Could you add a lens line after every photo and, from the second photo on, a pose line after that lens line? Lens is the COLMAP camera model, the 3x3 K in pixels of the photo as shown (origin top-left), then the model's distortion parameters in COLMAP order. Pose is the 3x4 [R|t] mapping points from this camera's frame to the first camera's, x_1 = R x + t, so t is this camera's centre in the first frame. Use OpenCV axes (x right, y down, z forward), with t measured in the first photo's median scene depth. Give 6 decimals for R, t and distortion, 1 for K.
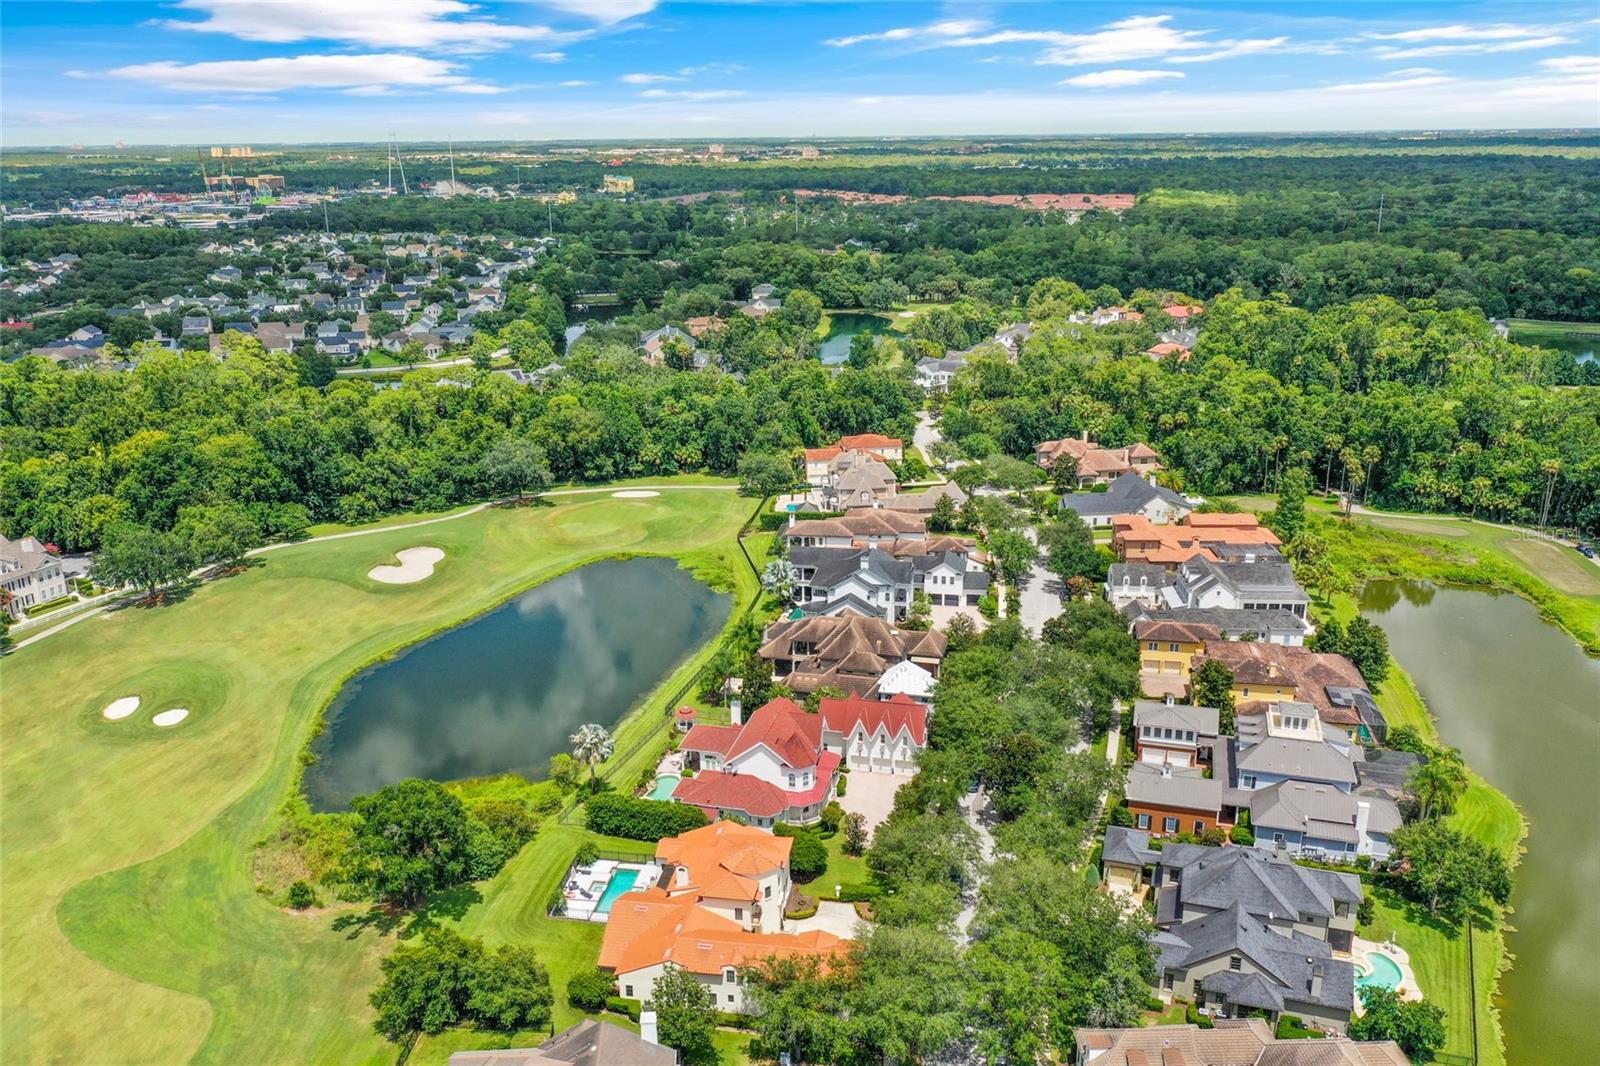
lens RADIAL K [[1246.6, 0, 800.0], [0, 1246.6, 533.0], [0, 0, 1]] dist [-0.004086, -0.005999]
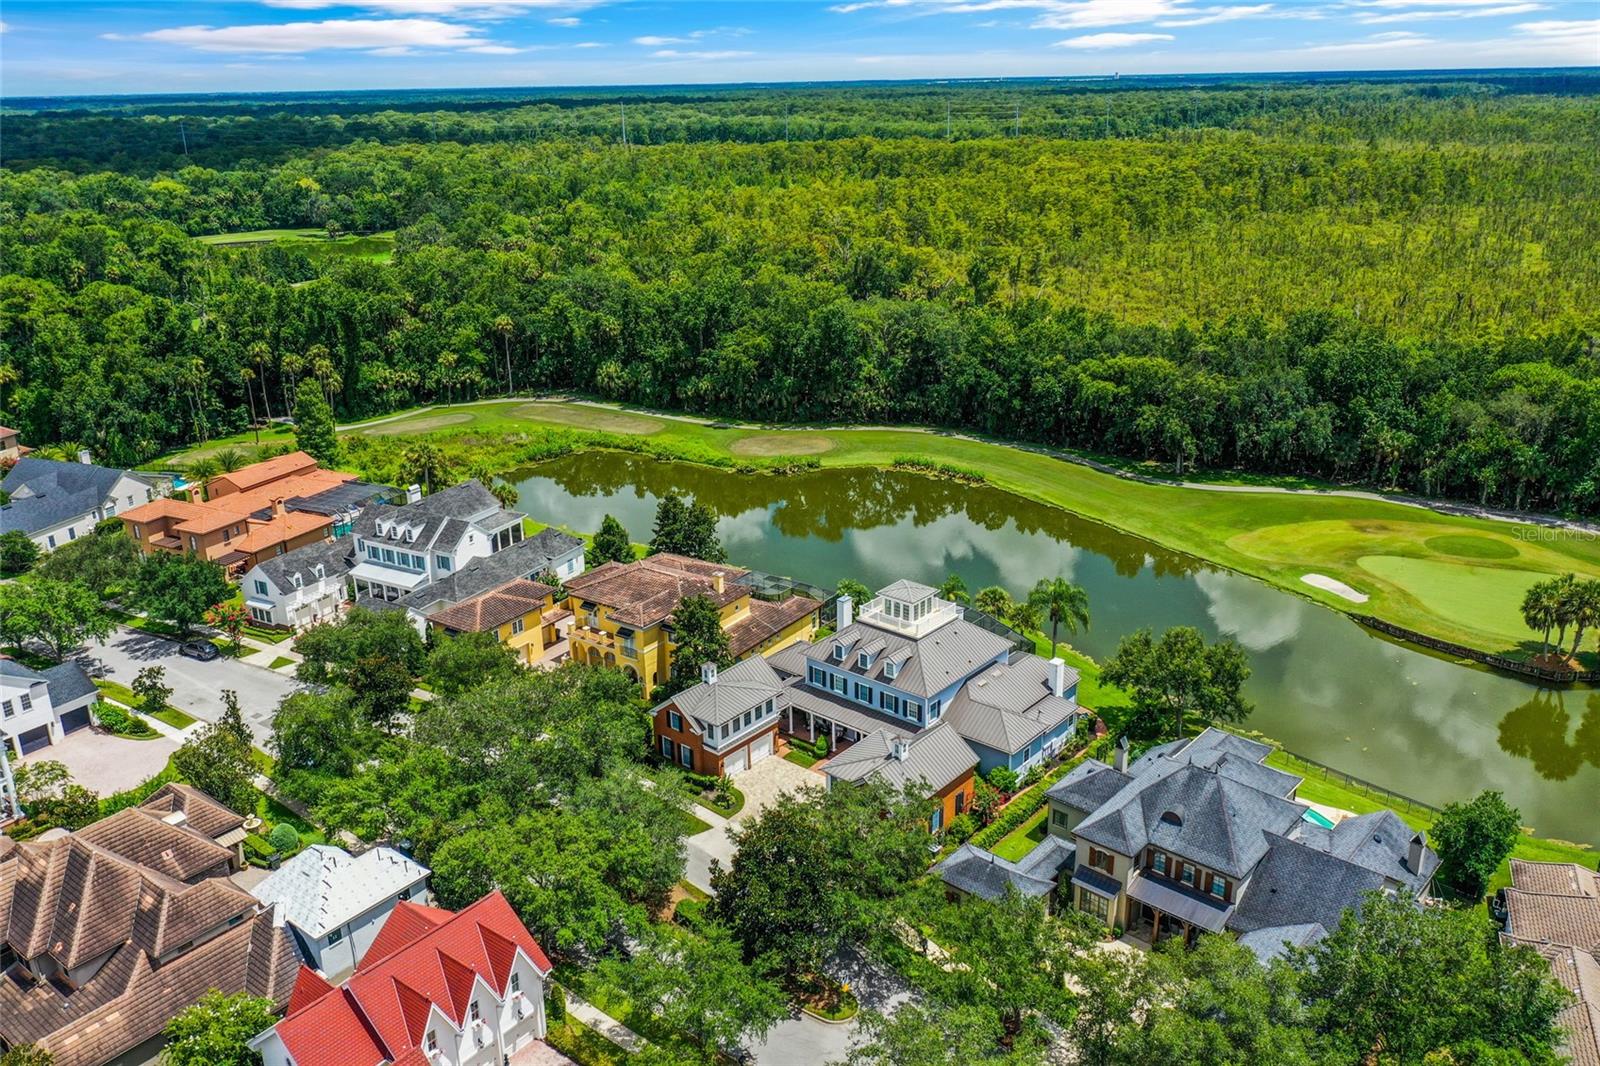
lens RADIAL K [[1246.6, 0, 800.0], [0, 1246.6, 533.0], [0, 0, 1]] dist [-0.004086, -0.005999]
pose [[0.400350, -0.304412, 0.864322, -0.158235], [0.286564, 0.937494, 0.197448, -0.033483], [-0.870403, 0.168635, 0.462559, 0.494367]]
